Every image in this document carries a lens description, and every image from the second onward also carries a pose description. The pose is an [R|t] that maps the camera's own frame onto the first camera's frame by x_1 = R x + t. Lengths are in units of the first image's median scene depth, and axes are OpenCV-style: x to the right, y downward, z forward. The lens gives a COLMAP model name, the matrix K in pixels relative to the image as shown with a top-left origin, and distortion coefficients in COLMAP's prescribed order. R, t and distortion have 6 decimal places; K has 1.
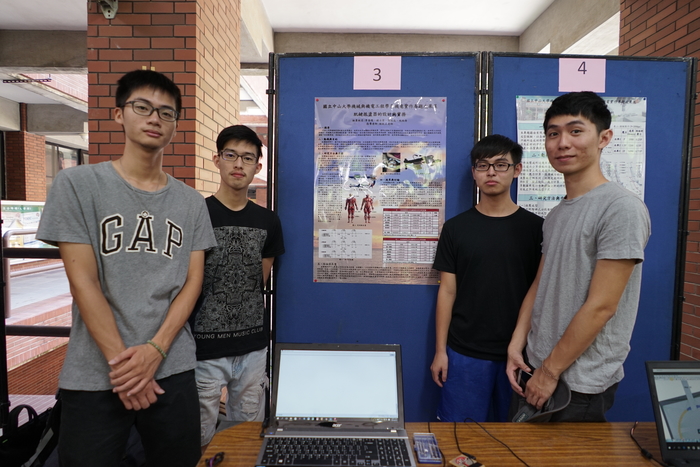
lens RADIAL K [[422.0, 0, 346.2], [0, 422.0, 227.3], [0, 0, 1]] dist [-0.027501, 0.024210]
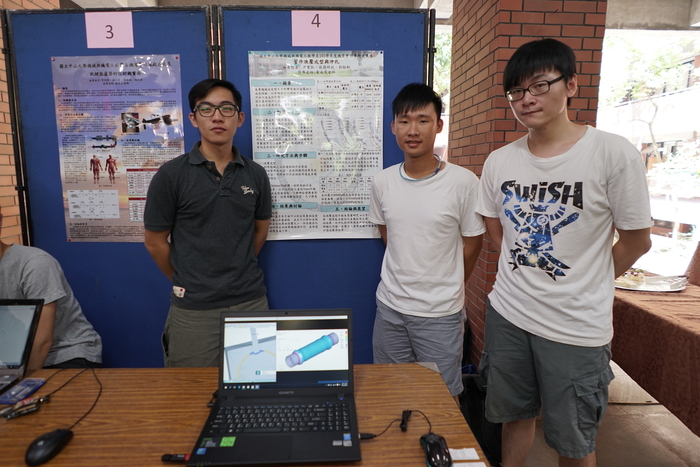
lens RADIAL K [[422.0, 0, 349.3], [0, 422.0, 228.6], [0, 0, 1]] dist [-0.027501, 0.024210]
pose [[0.999880, -0.015406, 0.001547, 0.625341], [0.015189, 0.995347, 0.095147, 0.010560], [-0.003006, -0.095112, 0.995462, -0.022306]]
